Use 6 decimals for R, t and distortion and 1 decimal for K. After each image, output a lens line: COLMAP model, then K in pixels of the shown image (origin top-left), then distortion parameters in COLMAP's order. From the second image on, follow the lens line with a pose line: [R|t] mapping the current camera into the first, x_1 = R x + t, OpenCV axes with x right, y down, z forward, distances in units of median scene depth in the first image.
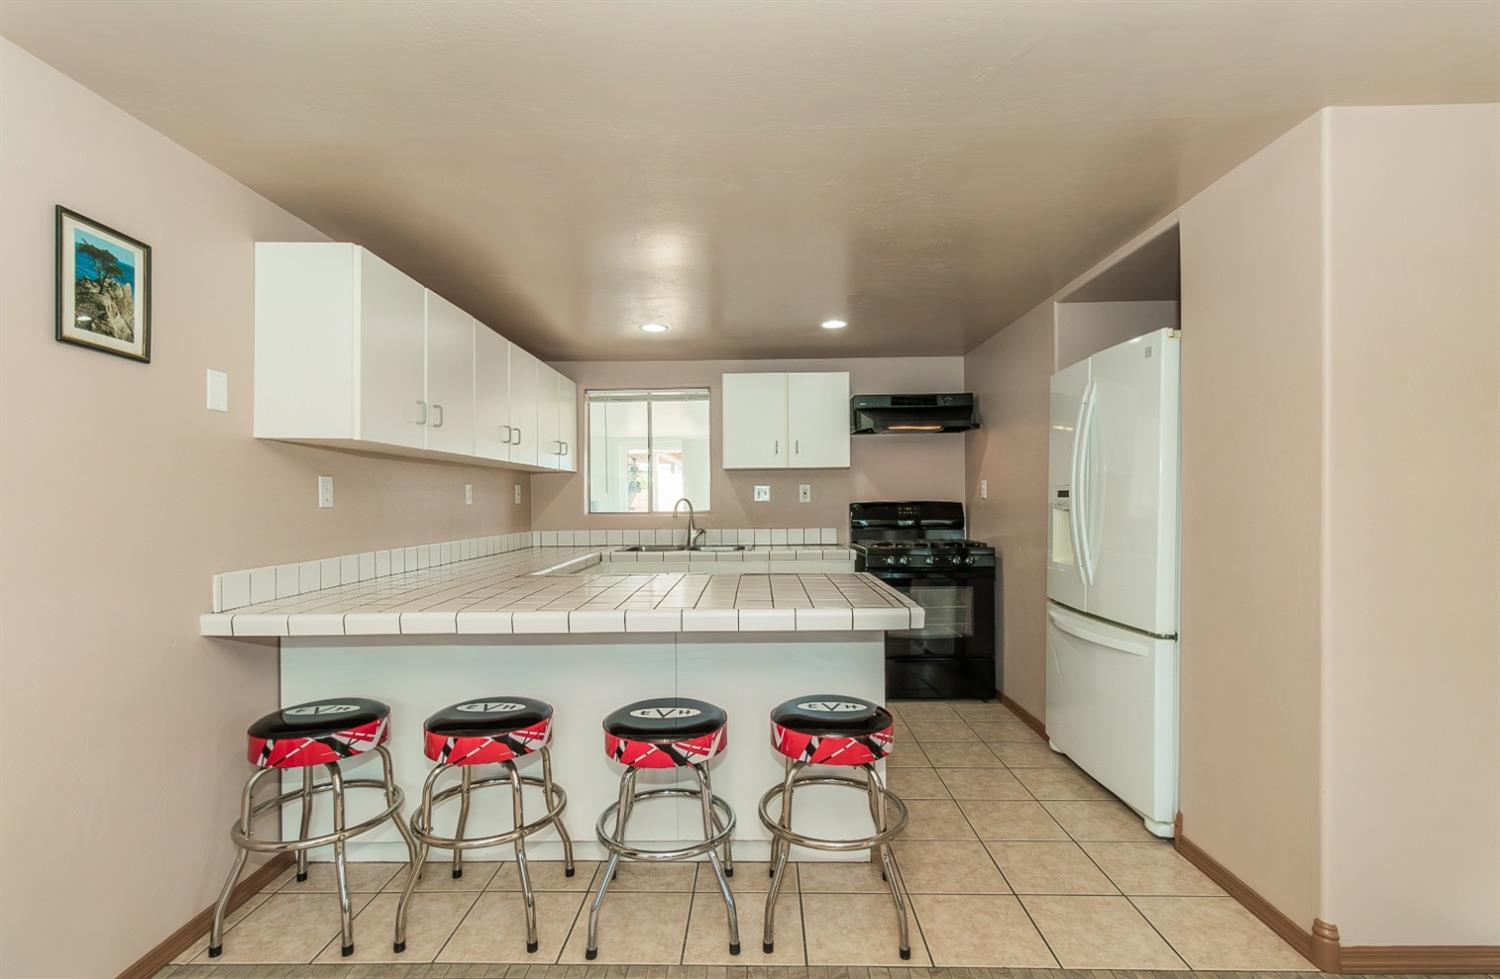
lens RADIAL K [[685.5, 0, 750.0], [0, 685.5, 489.5], [0, 0, 1]] dist [0.006738, -0.000064]
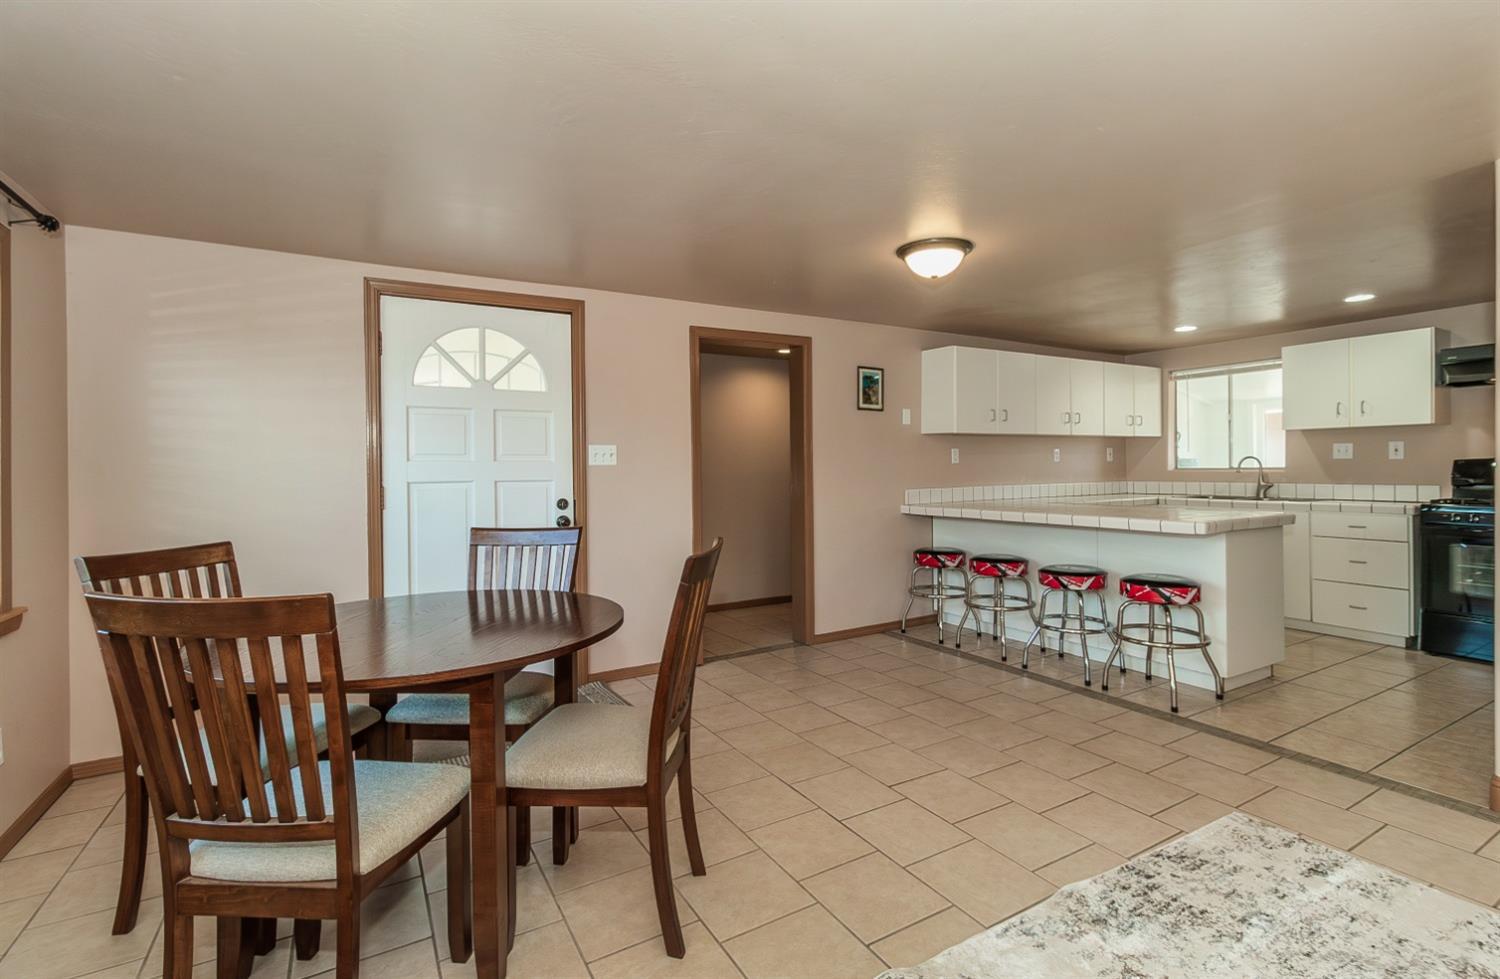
lens RADIAL K [[685.5, 0, 750.0], [0, 685.5, 489.5], [0, 0, 1]] dist [0.006738, -0.000064]
pose [[0.519069, 0.033439, -0.854078, 0.481191], [0.019261, 0.998523, 0.050800, -0.007314], [0.854515, -0.042819, 0.517659, -0.356334]]
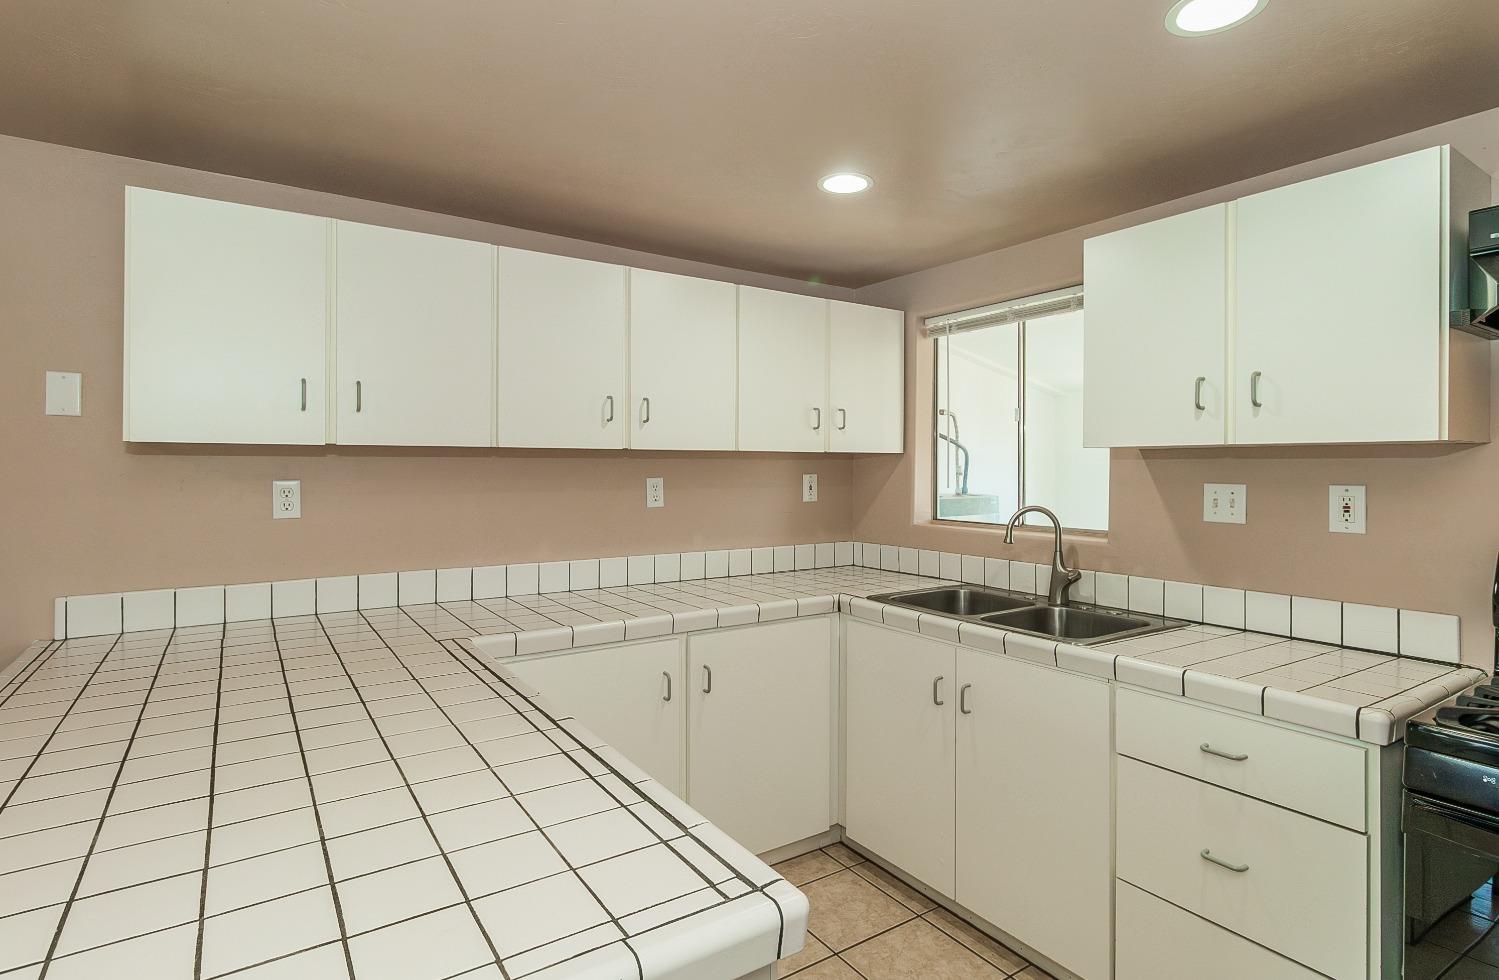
lens RADIAL K [[761.7, 0, 749.5], [0, 761.7, 490.0], [0, 0, 1]] dist [-0.009939, -0.000418]
pose [[0.568935, 0.038061, -0.821501, 0.249176], [0.003717, 0.998799, 0.048850, -0.028405], [0.822374, -0.030846, 0.568111, 0.523189]]
